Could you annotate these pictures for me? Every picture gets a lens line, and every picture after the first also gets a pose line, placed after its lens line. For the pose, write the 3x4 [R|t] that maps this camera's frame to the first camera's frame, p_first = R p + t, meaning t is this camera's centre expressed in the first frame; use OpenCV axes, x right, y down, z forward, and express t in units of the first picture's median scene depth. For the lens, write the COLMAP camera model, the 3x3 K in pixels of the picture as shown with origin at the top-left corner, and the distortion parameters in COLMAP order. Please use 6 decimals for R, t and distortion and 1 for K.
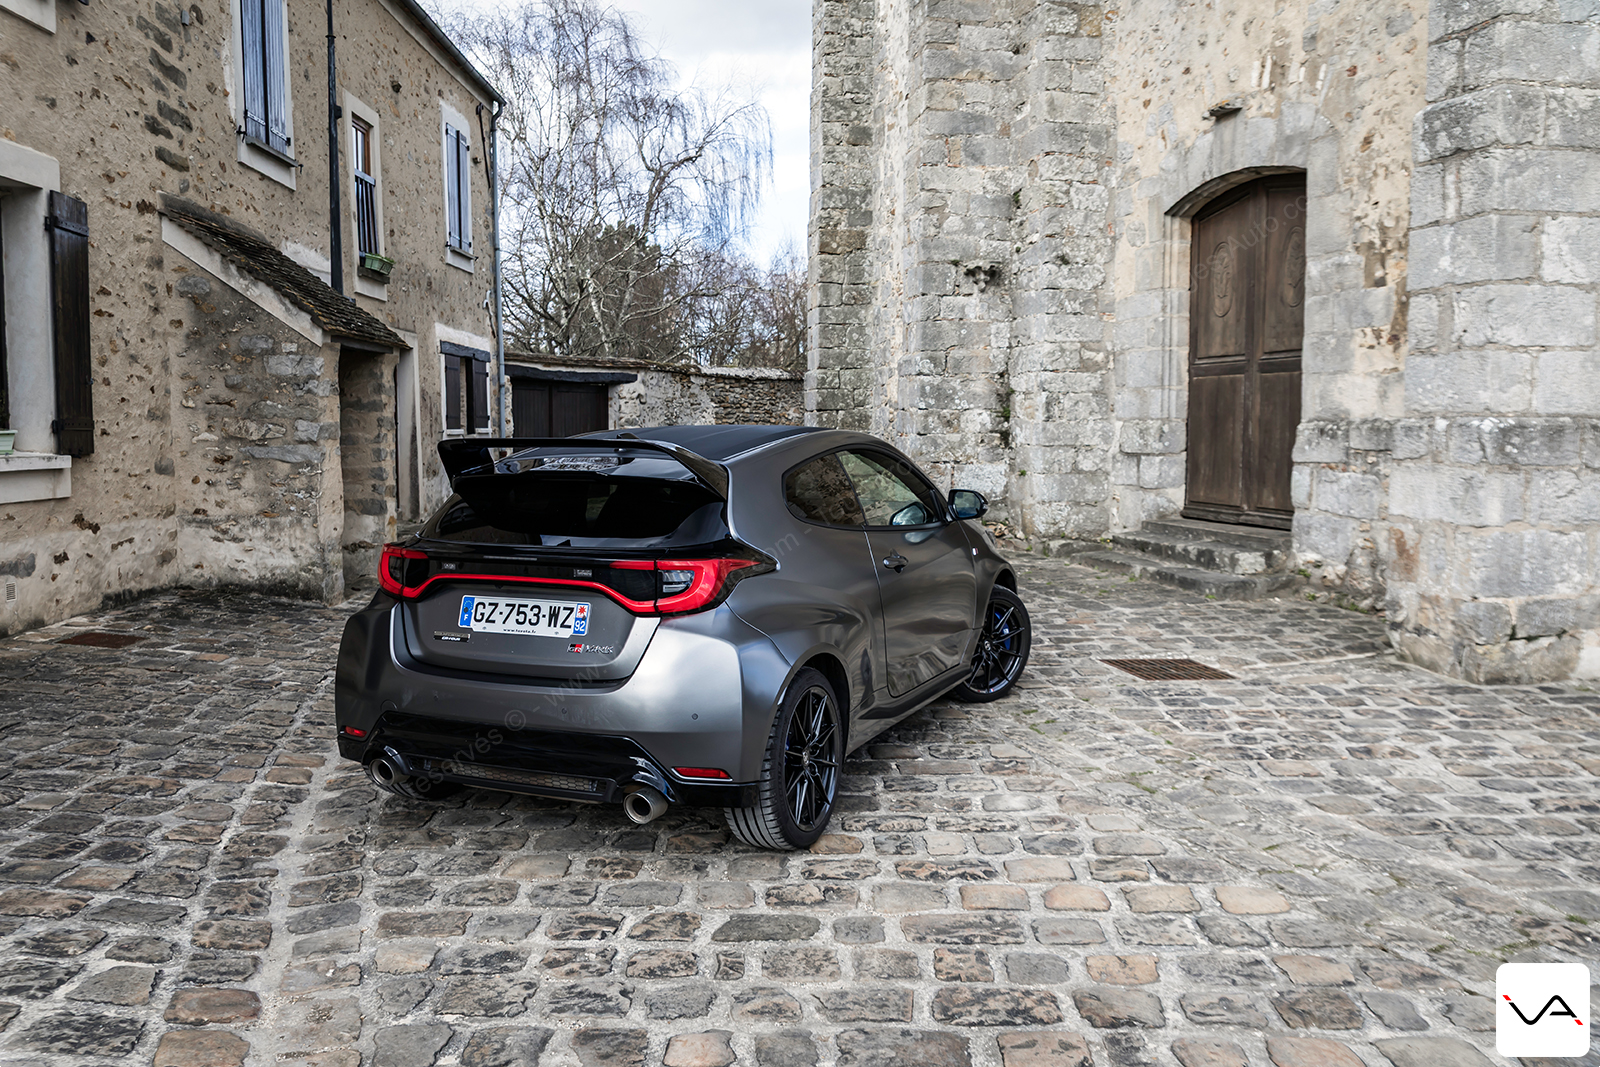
lens RADIAL K [[1339.4, 0, 800.4], [0, 1339.4, 526.4], [0, 0, 1]] dist [-0.016864, 0.003202]
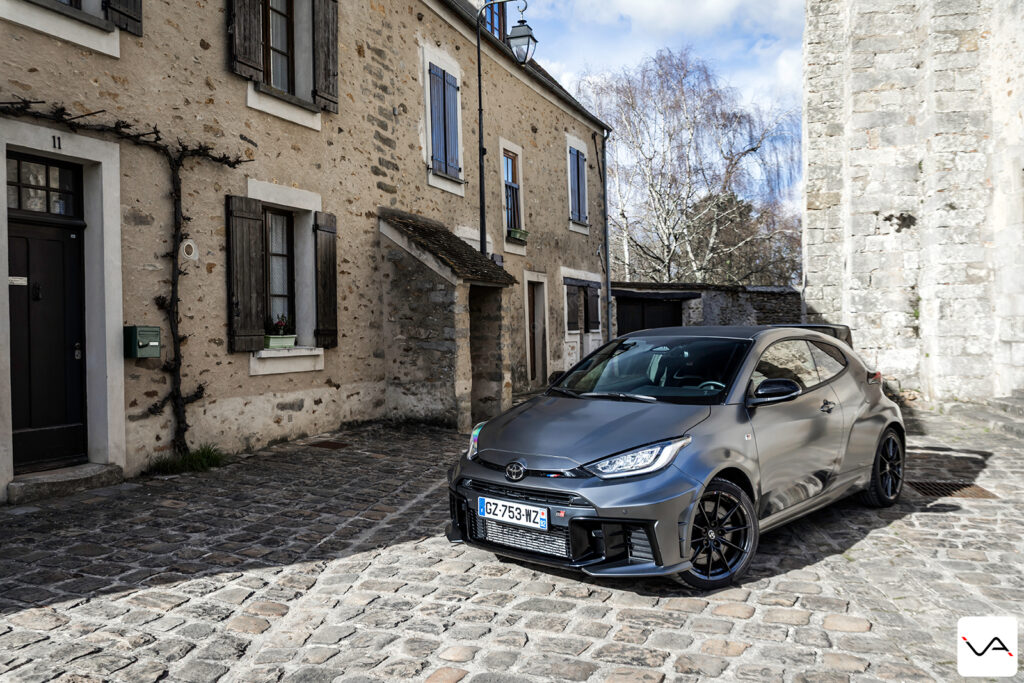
lens RADIAL K [[885.7, 0, 511.1], [0, 885.7, 335.2], [0, 0, 1]] dist [-0.012605, 0.007369]
pose [[0.924980, -0.012581, -0.379807, 0.141168], [-0.012041, 0.997980, -0.062383, 0.003528], [0.379825, 0.062276, 0.922960, -0.052261]]
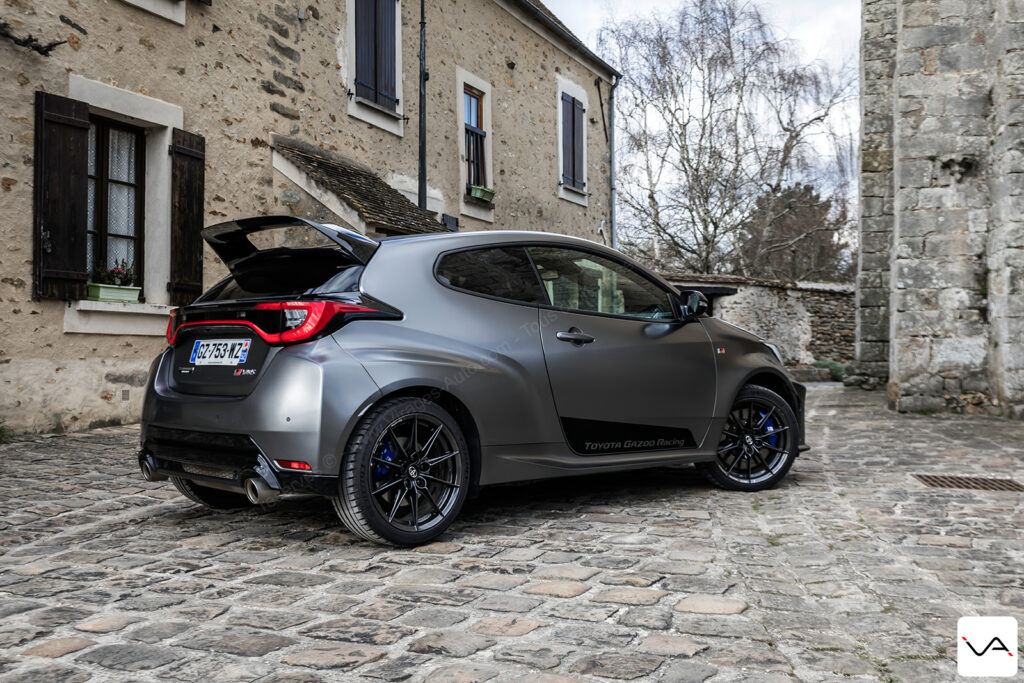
lens RADIAL K [[1097.6, 0, 511.1], [0, 1097.6, 337.1], [0, 0, 1]] dist [-0.010925, 0.007522]
pose [[0.914259, -0.005726, -0.405090, 0.206808], [-0.033542, 0.995397, -0.089771, 0.057757], [0.403740, 0.095662, 0.909859, 0.048815]]
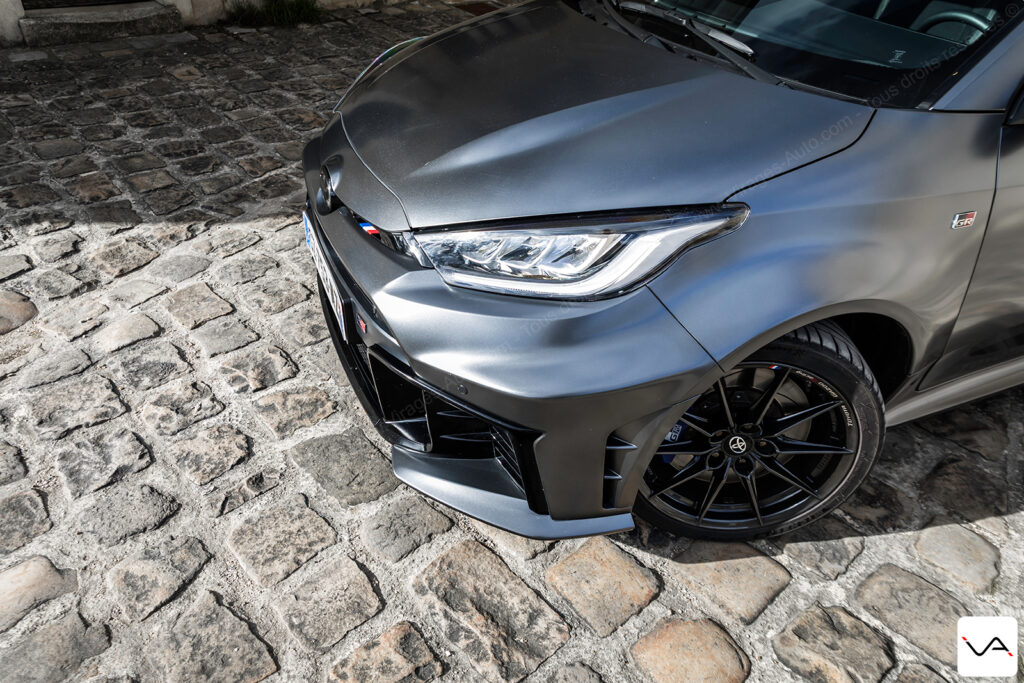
lens RADIAL K [[691.3, 0, 512.0], [0, 691.3, 341.5], [0, 0, 1]] dist [-0.008712, -0.004190]
pose [[0.688511, 0.444619, -0.572946, 0.103445], [-0.106894, 0.843611, 0.526207, -0.012077], [0.717305, -0.301055, 0.628363, 0.290866]]
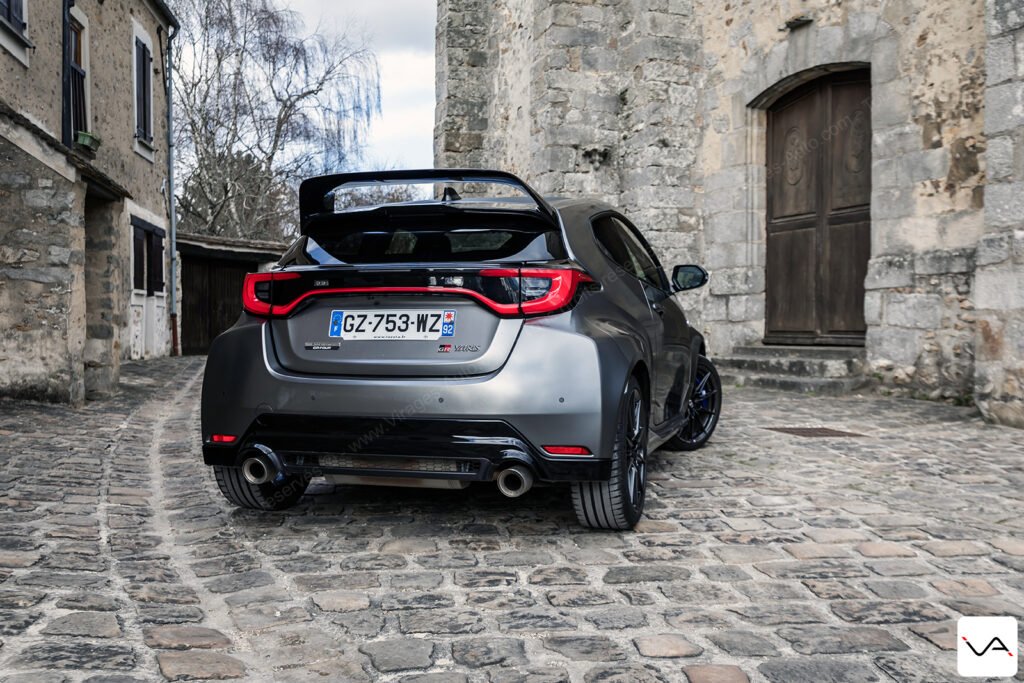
lens RADIAL K [[1069.8, 0, 513.6], [0, 1069.8, 337.6], [0, 0, 1]] dist [-0.007980, 0.000304]
pose [[0.991393, -0.000505, 0.130921, -0.091875], [0.008915, 0.997932, -0.063656, 0.056180], [-0.130618, 0.064275, 0.989347, 0.036727]]
